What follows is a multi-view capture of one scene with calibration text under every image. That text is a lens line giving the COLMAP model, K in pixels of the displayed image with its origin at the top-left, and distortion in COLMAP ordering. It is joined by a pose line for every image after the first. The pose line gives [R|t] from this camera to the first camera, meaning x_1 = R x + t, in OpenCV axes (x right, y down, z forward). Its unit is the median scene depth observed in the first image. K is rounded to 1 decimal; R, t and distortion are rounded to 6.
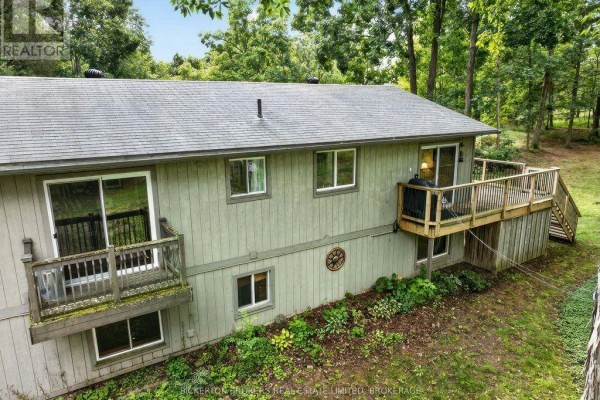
lens RADIAL K [[407.0, 0, 300.0], [0, 407.0, 200.0], [0, 0, 1]] dist [-0.004061, -0.001292]
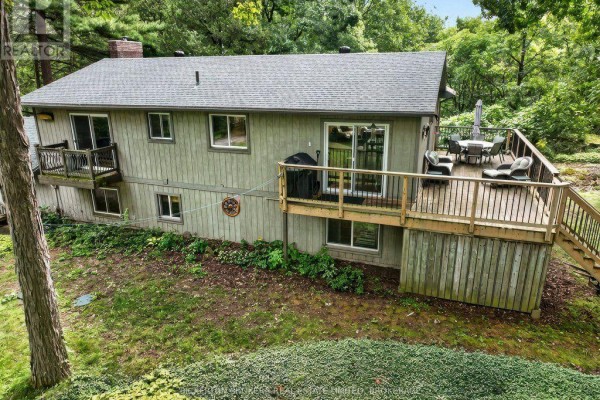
lens RADIAL K [[403.1, 0, 300.0], [0, 403.1, 200.0], [0, 0, 1]] dist [-0.000272, -0.001290]
pose [[0.601298, 0.238820, -0.762499, 1.208031], [-0.184409, 0.970003, 0.158389, -0.109855], [0.777453, 0.045373, 0.627302, 0.442880]]
